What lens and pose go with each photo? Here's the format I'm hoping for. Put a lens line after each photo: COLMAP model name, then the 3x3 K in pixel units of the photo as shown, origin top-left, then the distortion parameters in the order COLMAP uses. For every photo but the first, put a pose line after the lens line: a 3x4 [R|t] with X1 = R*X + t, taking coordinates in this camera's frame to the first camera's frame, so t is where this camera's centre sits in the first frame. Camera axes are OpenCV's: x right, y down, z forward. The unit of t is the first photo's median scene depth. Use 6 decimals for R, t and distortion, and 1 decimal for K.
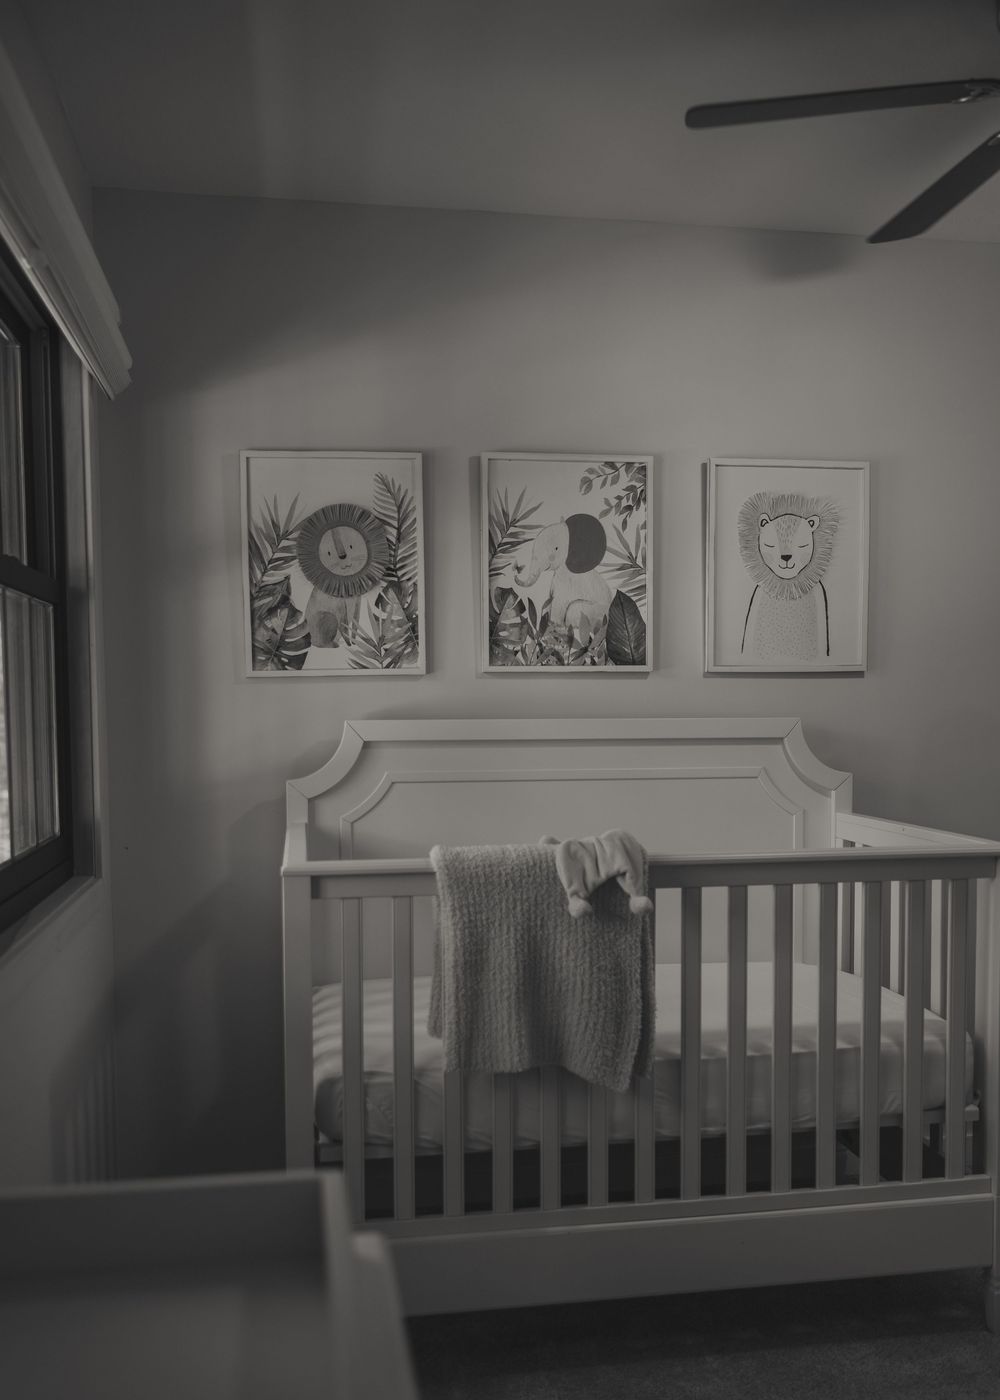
lens RADIAL K [[1067.5, 0, 496.3], [0, 1067.5, 749.3], [0, 0, 1]] dist [-0.004022, -0.001550]
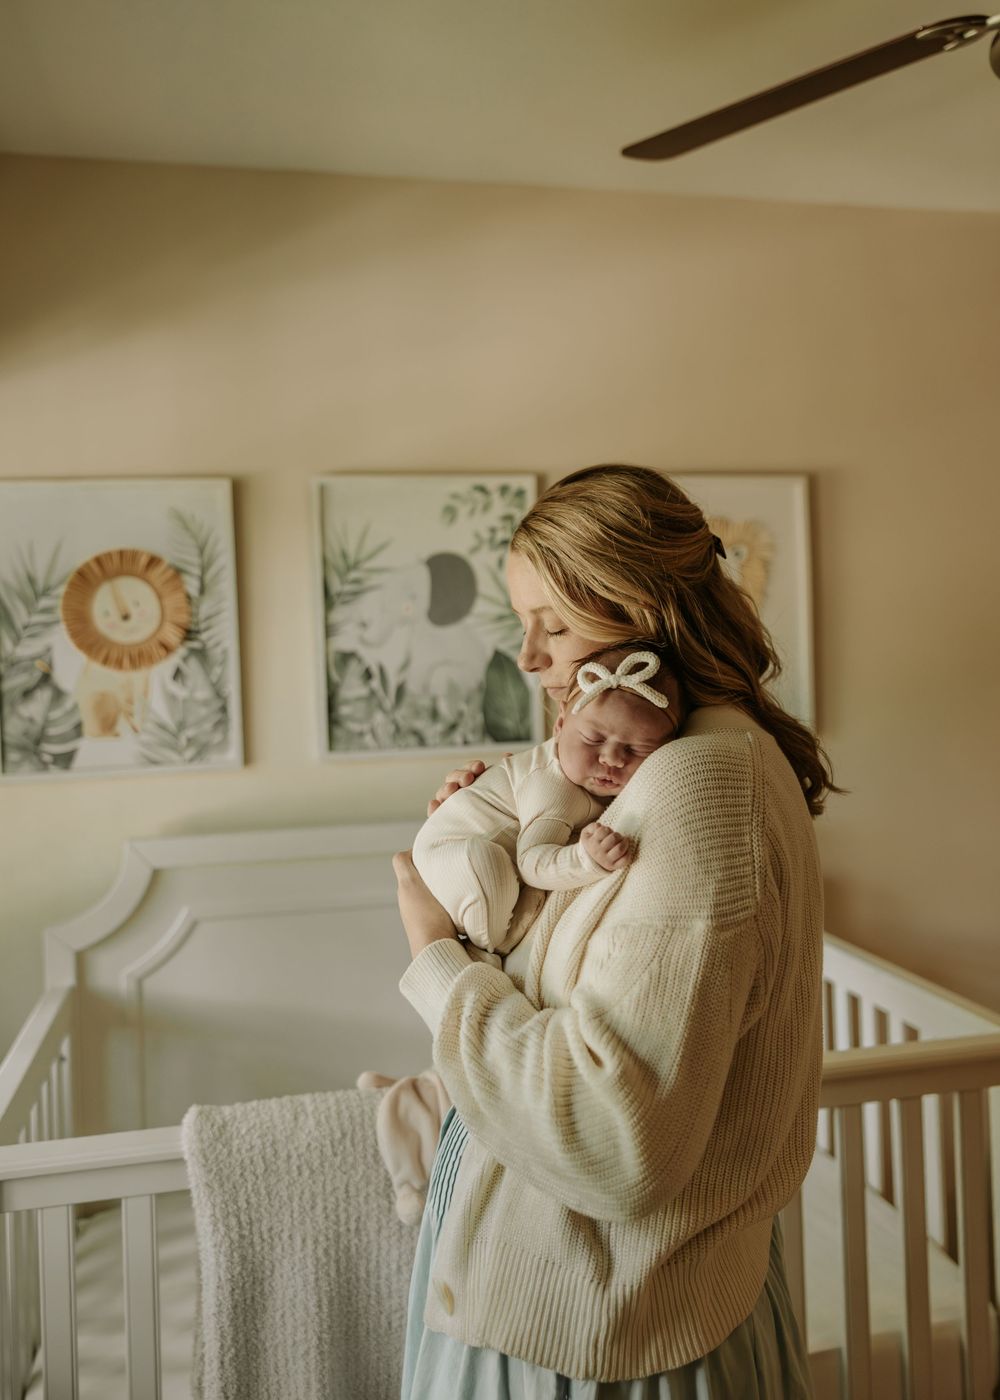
lens RADIAL K [[1101.8, 0, 477.0], [0, 1101.8, 672.9], [0, 0, 1]] dist [0.001257, -0.004182]
pose [[0.998283, -0.025703, 0.052632, 0.061716], [0.028416, 0.998270, -0.051467, -0.094779], [-0.051218, 0.052874, 0.997287, 0.215979]]
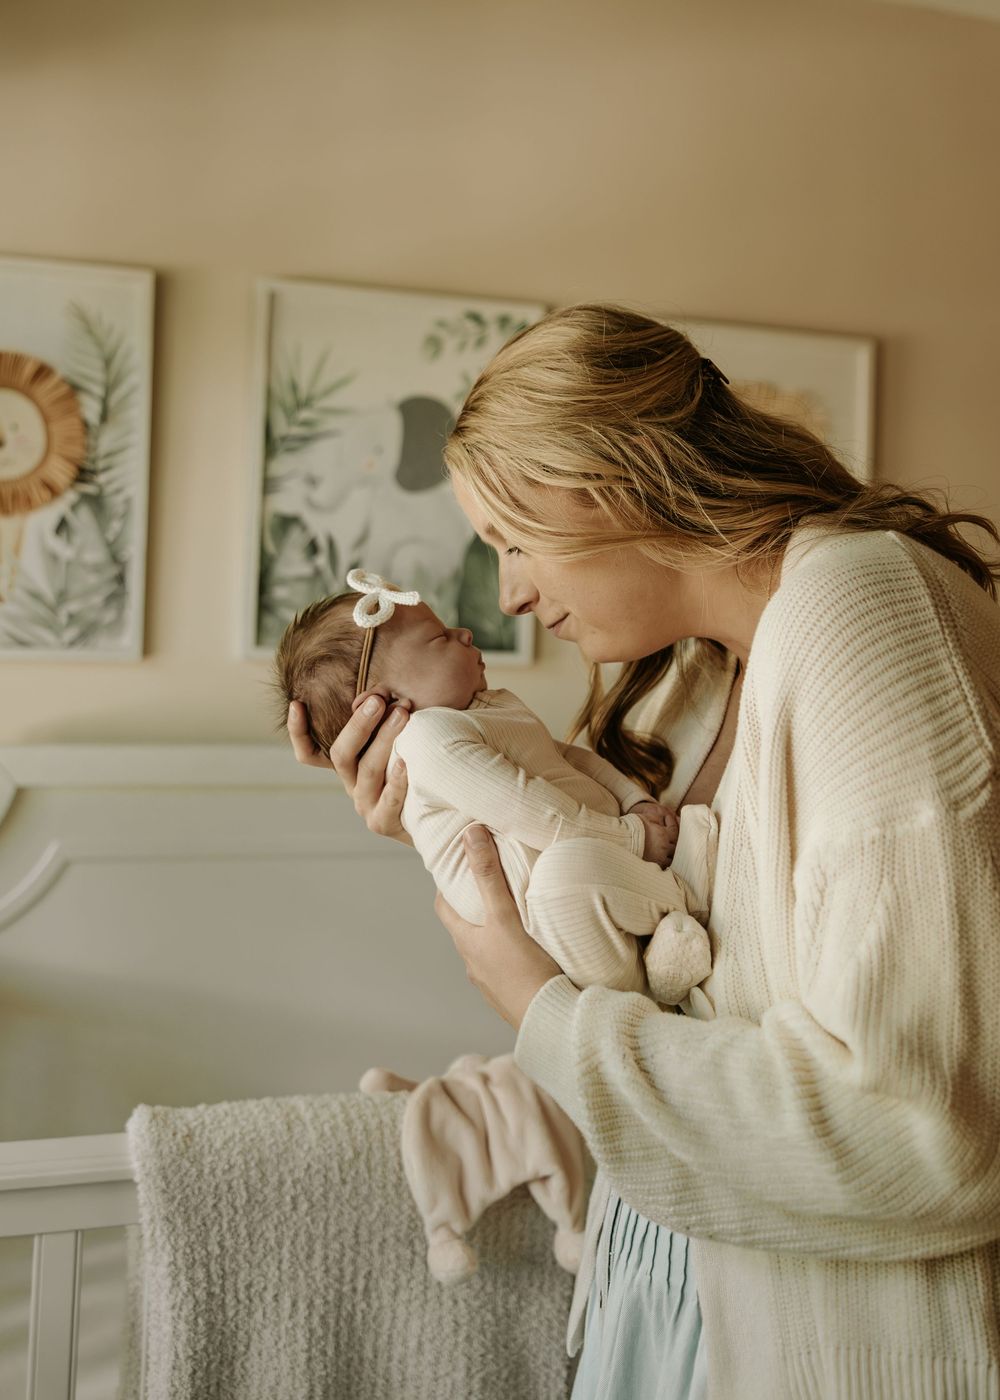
lens RADIAL K [[1365.5, 0, 424.4], [0, 1365.5, 567.9], [0, 0, 1]] dist [0.000467, -0.007511]
pose [[0.989258, 0.046989, 0.138421, -0.019938], [-0.036541, 0.996355, -0.077082, -0.070036], [-0.141539, 0.071196, 0.987369, 0.273589]]
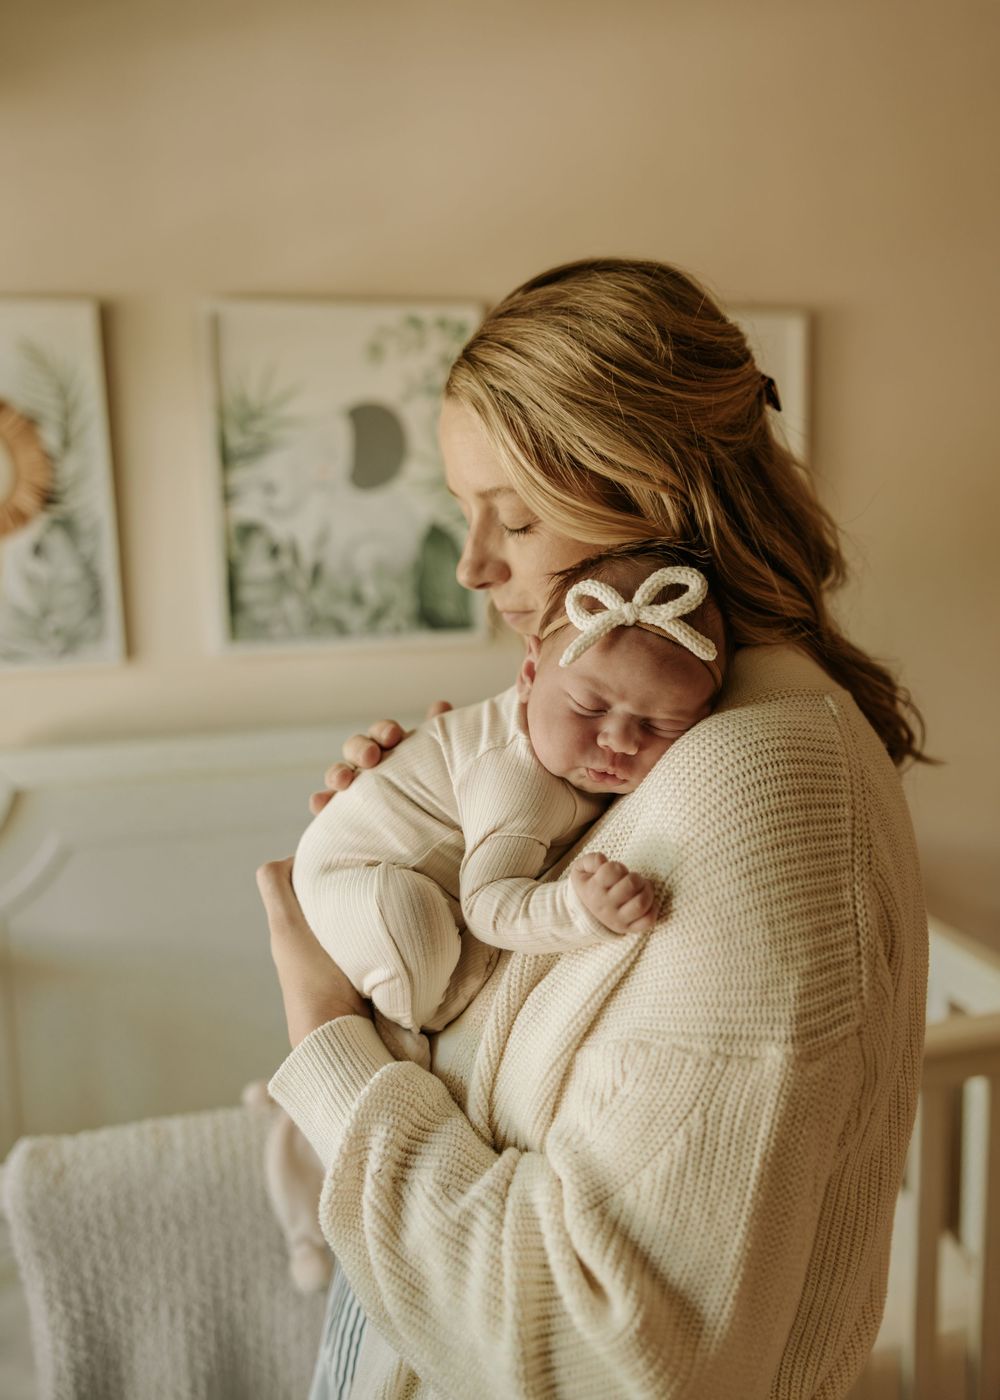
lens RADIAL K [[1101.8, 0, 477.0], [0, 1101.8, 672.9], [0, 0, 1]] dist [0.001257, -0.004182]
pose [[0.993892, -0.026641, 0.107094, 0.072247], [0.018371, 0.996824, 0.077484, -0.113185], [-0.108819, -0.075044, 0.991225, 0.345929]]
